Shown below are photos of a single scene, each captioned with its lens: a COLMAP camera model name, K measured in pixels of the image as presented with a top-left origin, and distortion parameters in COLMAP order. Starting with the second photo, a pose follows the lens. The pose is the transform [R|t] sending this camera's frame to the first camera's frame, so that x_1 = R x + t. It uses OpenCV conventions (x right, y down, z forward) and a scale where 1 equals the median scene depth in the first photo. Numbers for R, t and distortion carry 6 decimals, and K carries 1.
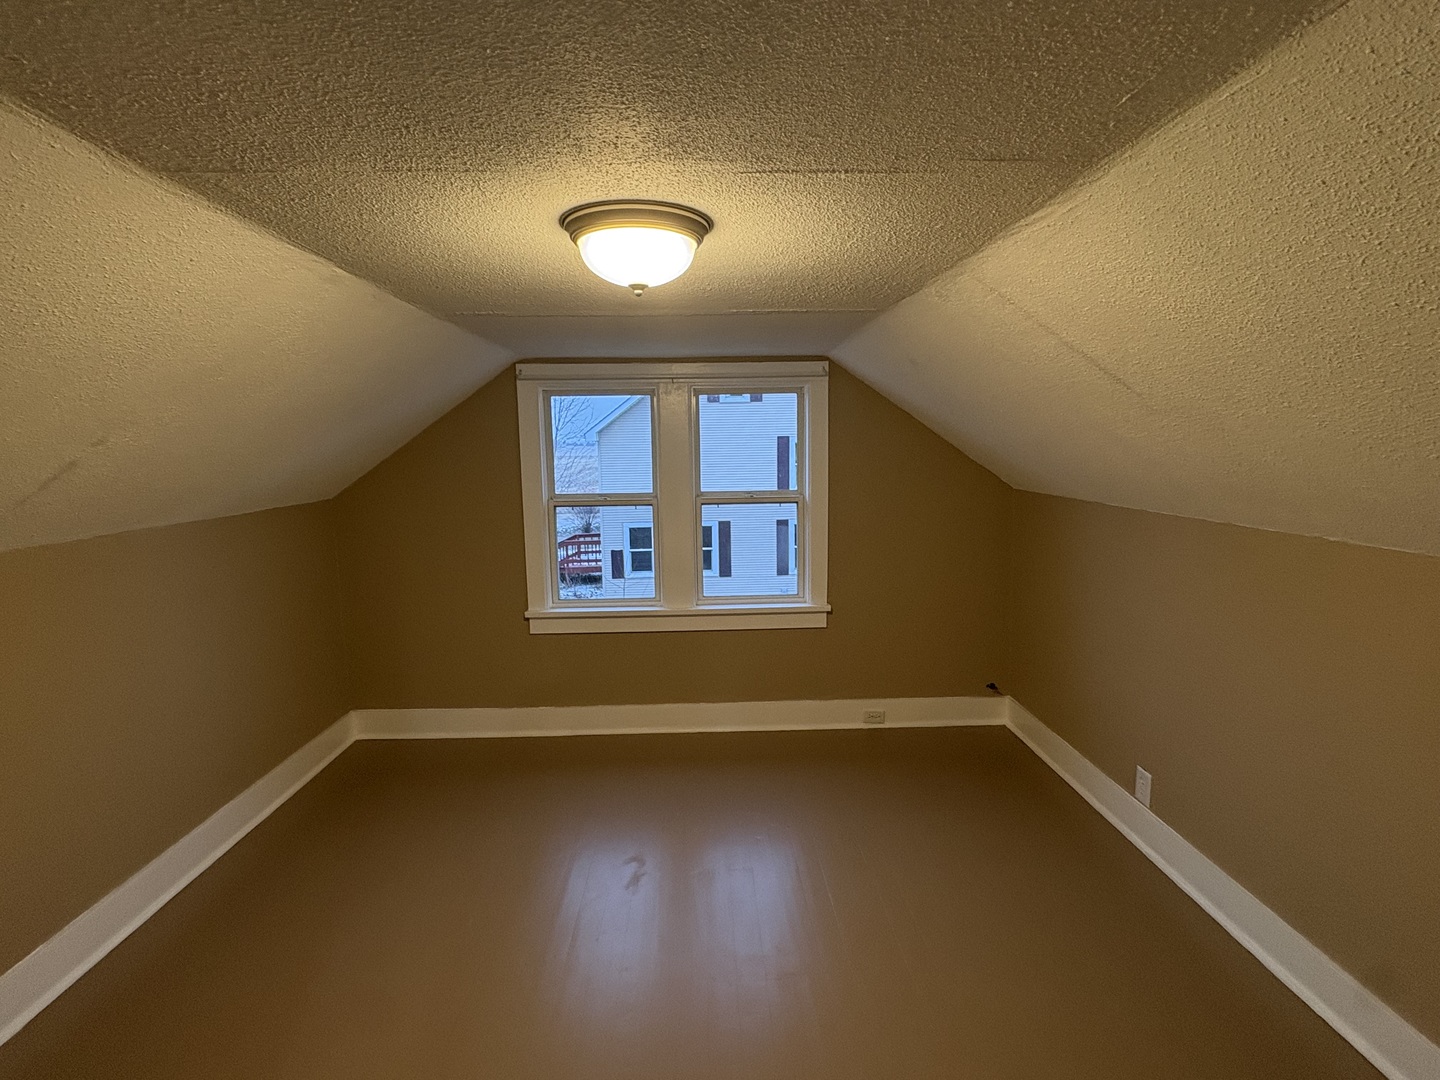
lens RADIAL K [[705.8, 0, 714.4], [0, 705.8, 541.9], [0, 0, 1]] dist [-0.000838, 0.000285]
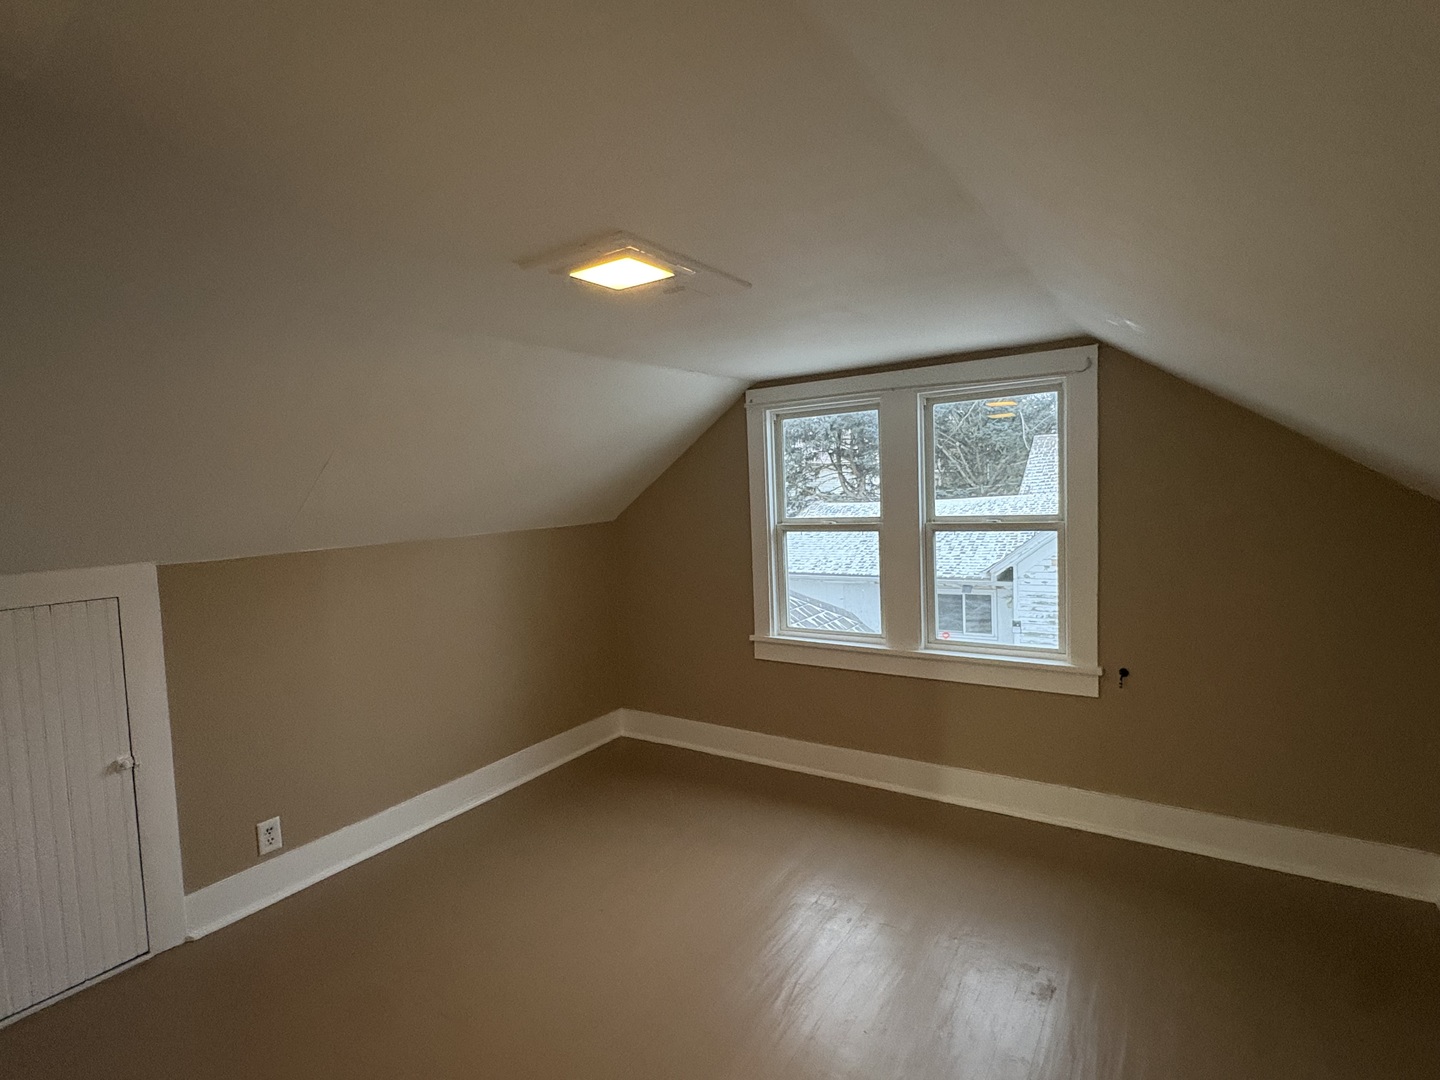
lens RADIAL K [[705.8, 0, 714.4], [0, 705.8, 541.9], [0, 0, 1]] dist [-0.000838, 0.000285]
pose [[0.827493, 0.024335, -0.560948, 0.240102], [-0.041056, 0.999008, -0.017226, -0.014577], [0.559973, 0.037284, 0.827672, 0.140579]]
